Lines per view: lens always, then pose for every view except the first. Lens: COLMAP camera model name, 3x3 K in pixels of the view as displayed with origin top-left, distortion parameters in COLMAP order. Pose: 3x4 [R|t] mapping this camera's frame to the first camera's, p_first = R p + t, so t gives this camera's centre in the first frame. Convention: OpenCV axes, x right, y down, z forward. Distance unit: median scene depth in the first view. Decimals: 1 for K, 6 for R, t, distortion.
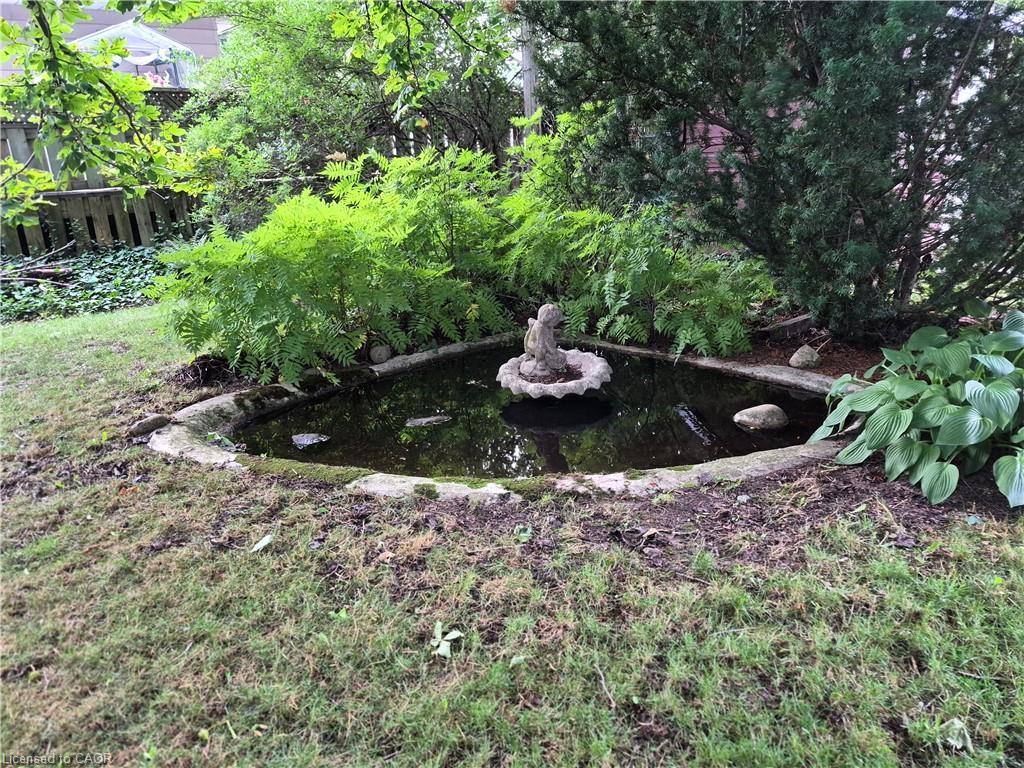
lens RADIAL K [[724.6, 0, 514.9], [0, 724.6, 379.7], [0, 0, 1]] dist [0.061919, -0.058316]
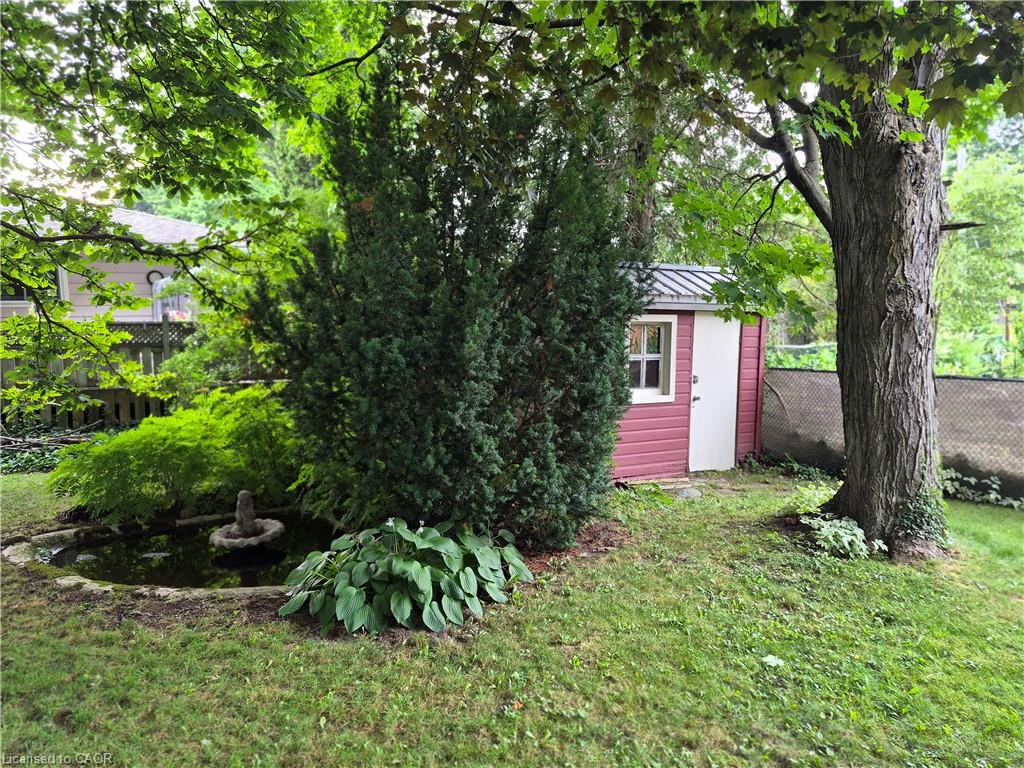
lens RADIAL K [[724.6, 0, 508.9], [0, 724.6, 387.0], [0, 0, 1]] dist [0.061919, -0.058316]
pose [[0.975902, 0.058186, -0.210310, 0.982914], [-0.101381, 0.974359, -0.200864, -0.062273], [0.193230, 0.217345, 0.956778, -0.564076]]
